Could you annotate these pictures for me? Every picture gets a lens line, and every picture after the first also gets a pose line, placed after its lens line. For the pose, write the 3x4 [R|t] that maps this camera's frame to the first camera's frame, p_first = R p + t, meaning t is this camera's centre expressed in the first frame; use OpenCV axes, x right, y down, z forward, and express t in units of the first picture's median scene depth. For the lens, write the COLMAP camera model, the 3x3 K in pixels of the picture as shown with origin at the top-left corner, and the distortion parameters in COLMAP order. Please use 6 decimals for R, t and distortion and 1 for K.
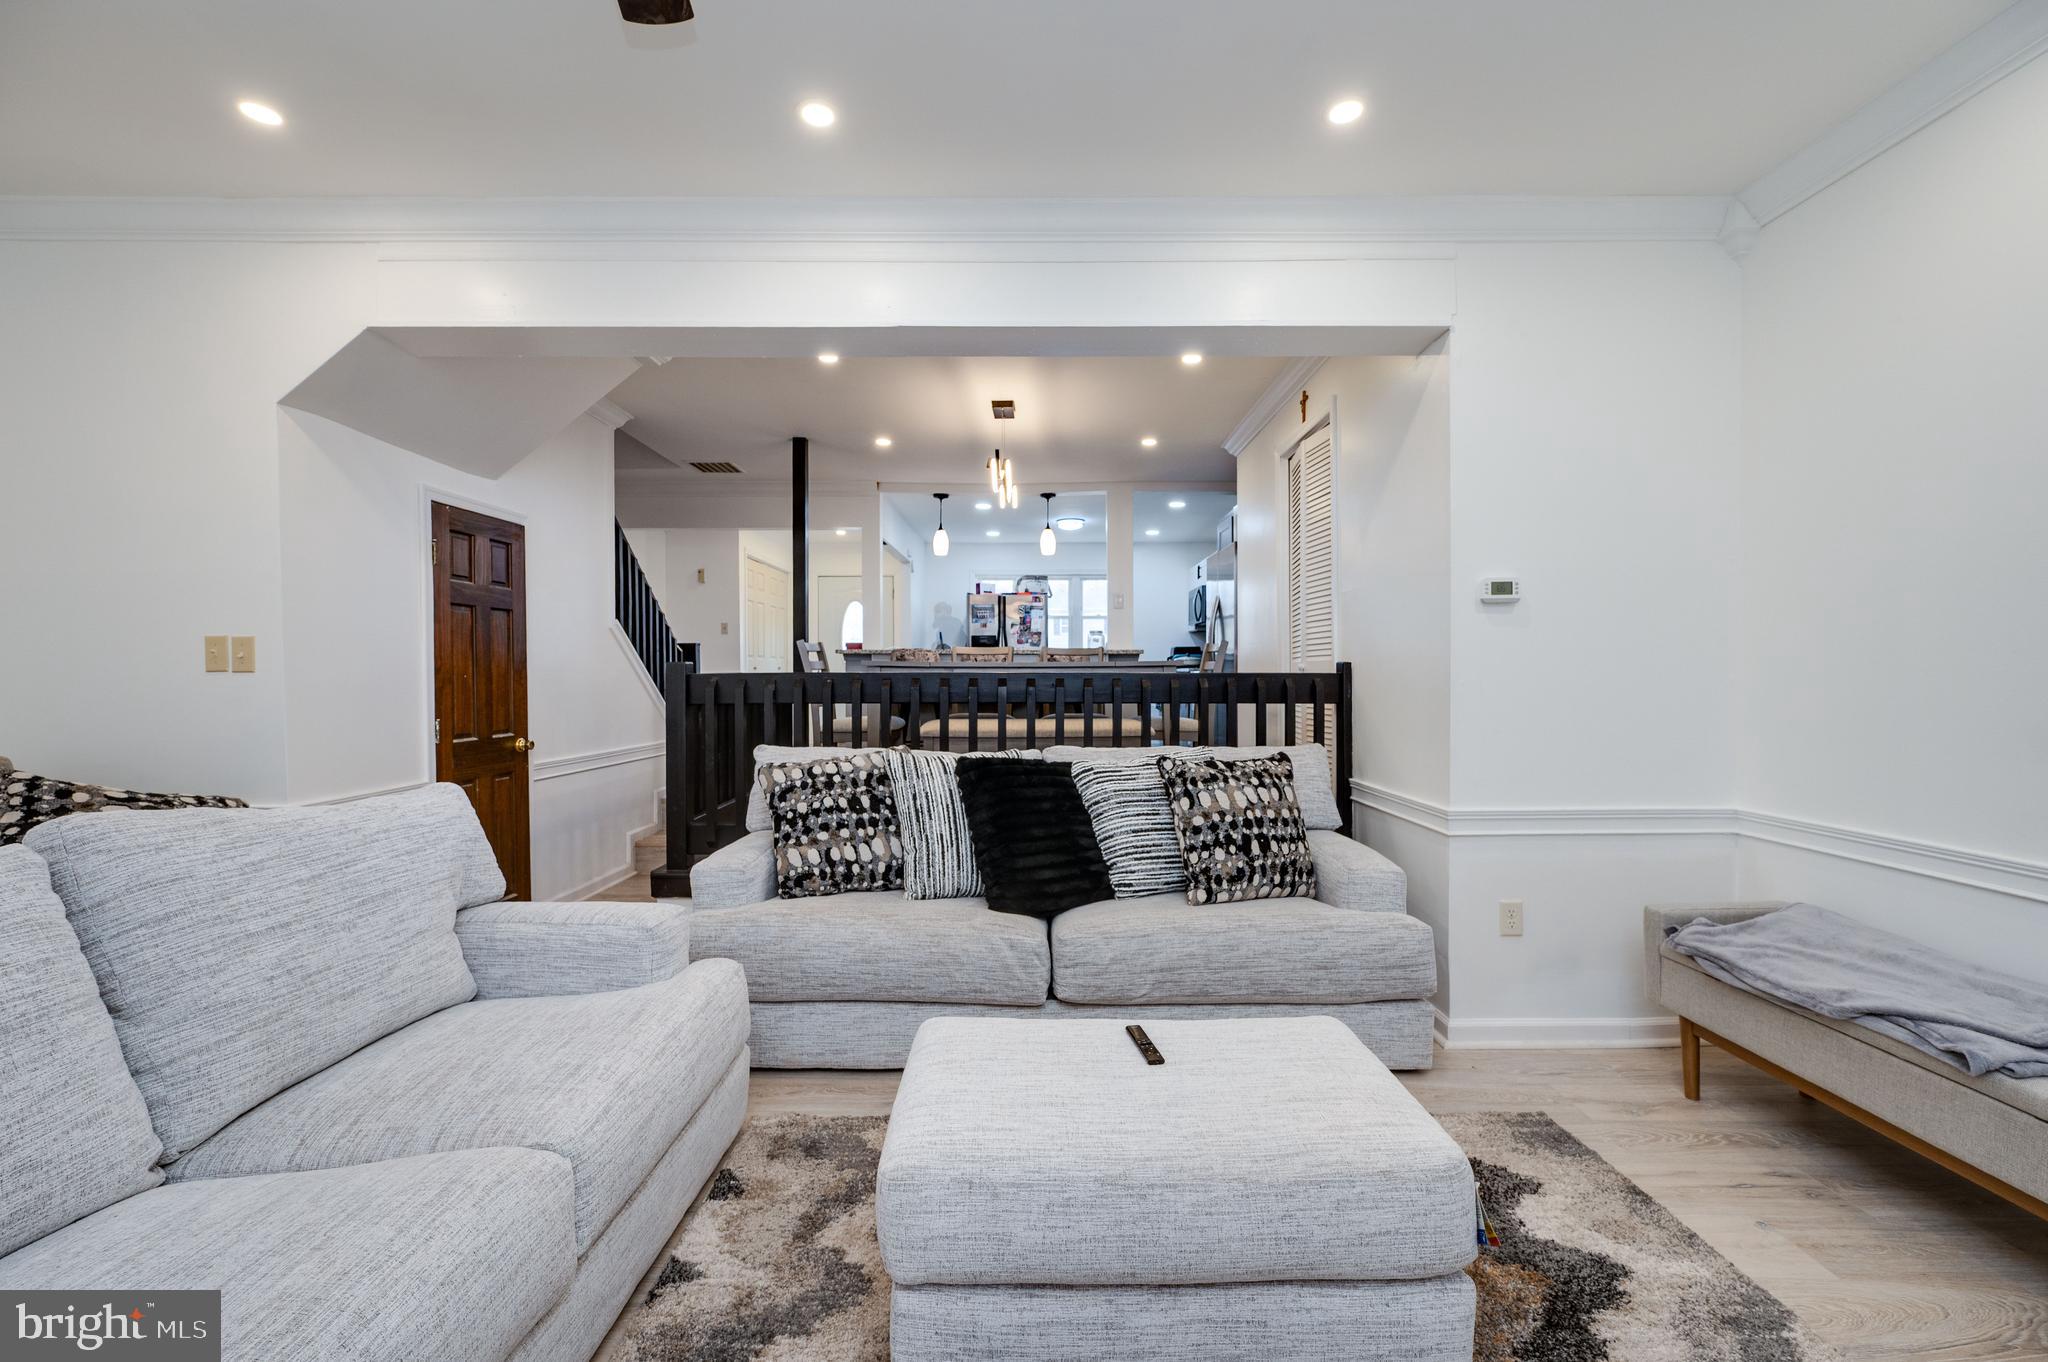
lens RADIAL K [[810.8, 0, 1031.5], [0, 810.8, 677.1], [0, 0, 1]] dist [-0.000813, 0.000929]
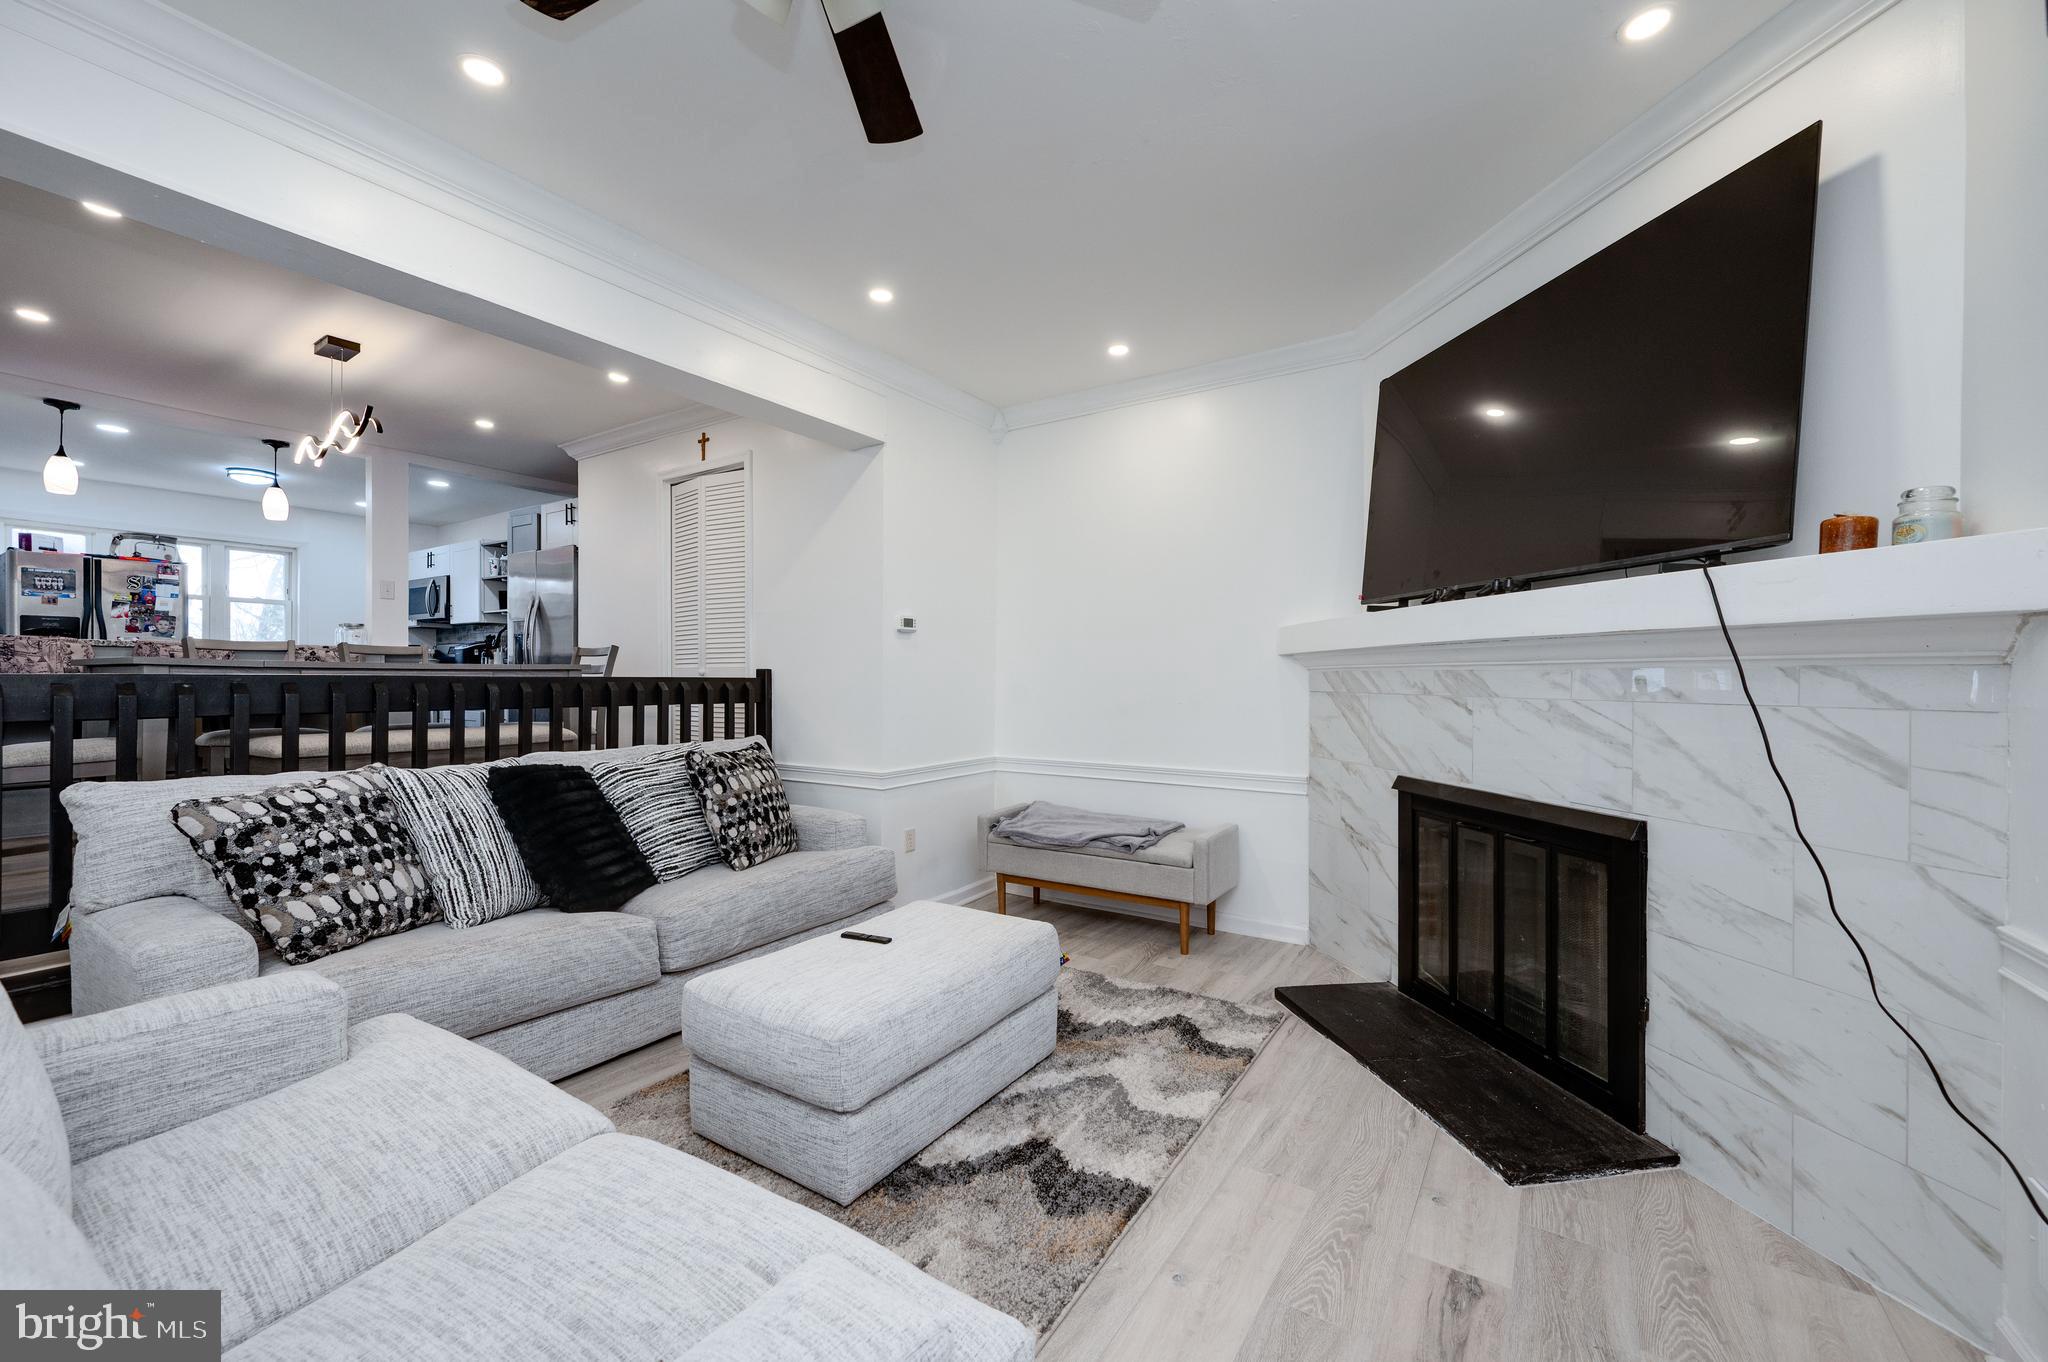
lens RADIAL K [[810.8, 0, 1009.5], [0, 810.8, 676.8], [0, 0, 1]] dist [-0.000813, 0.000929]
pose [[0.561738, 0.004436, 0.827303, -0.540386], [-0.000644, 0.999988, -0.004925, -0.001037], [-0.827315, 0.002234, 0.561734, -0.009457]]
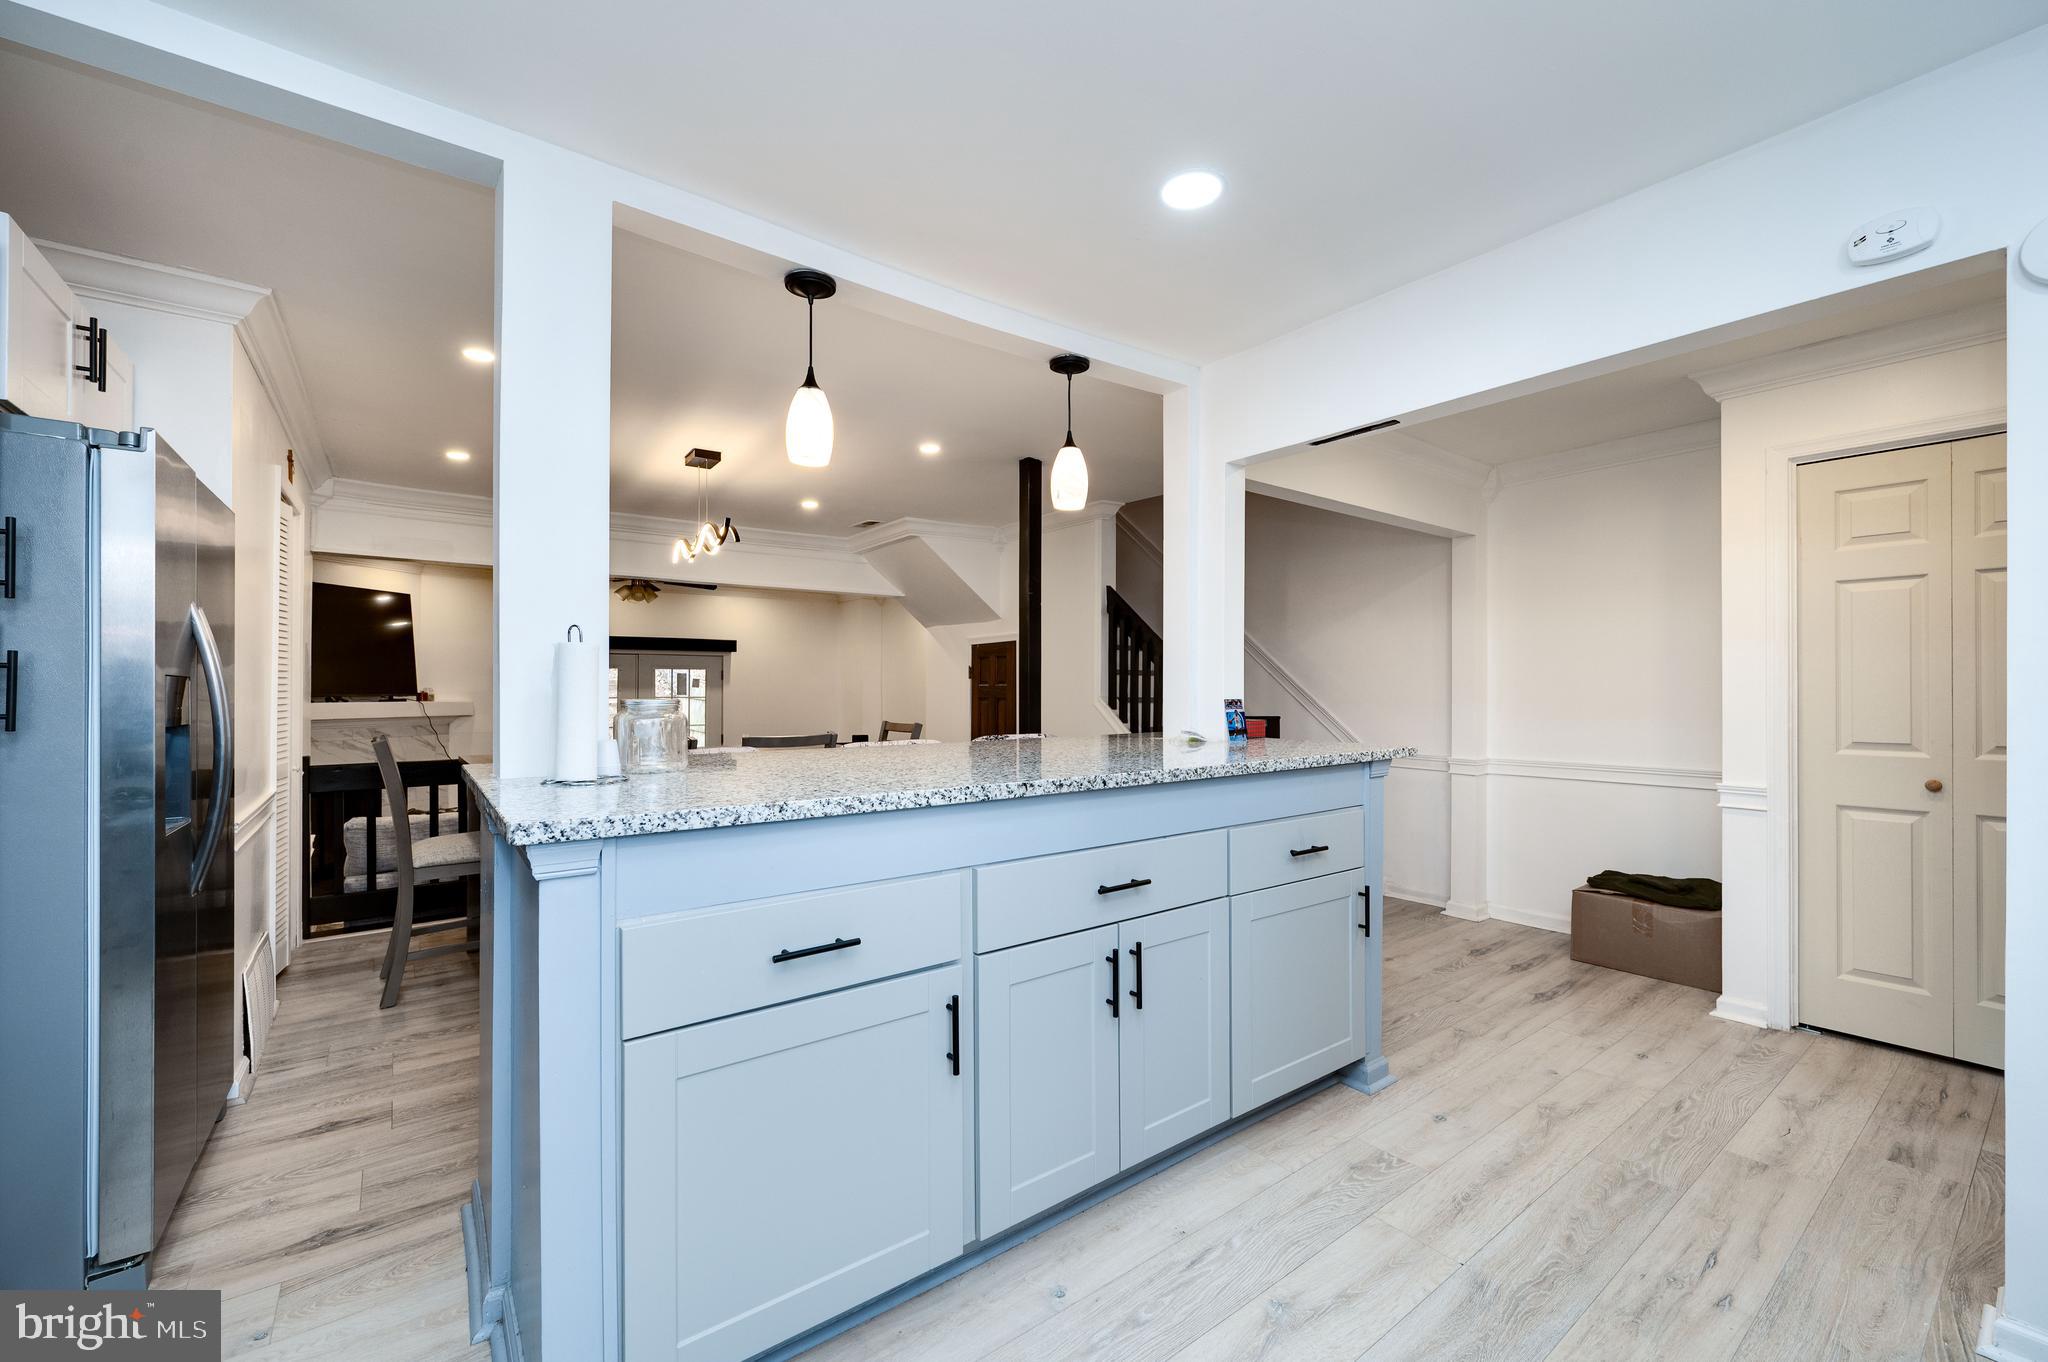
lens RADIAL K [[810.8, 0, 1026.3], [0, 810.8, 688.4], [0, 0, 1]] dist [-0.000813, 0.000929]
pose [[-0.795300, -0.004309, -0.606201, 0.333601], [-0.005975, 0.999982, 0.000731, -0.145981], [0.606187, 0.004204, -0.795311, 3.085093]]
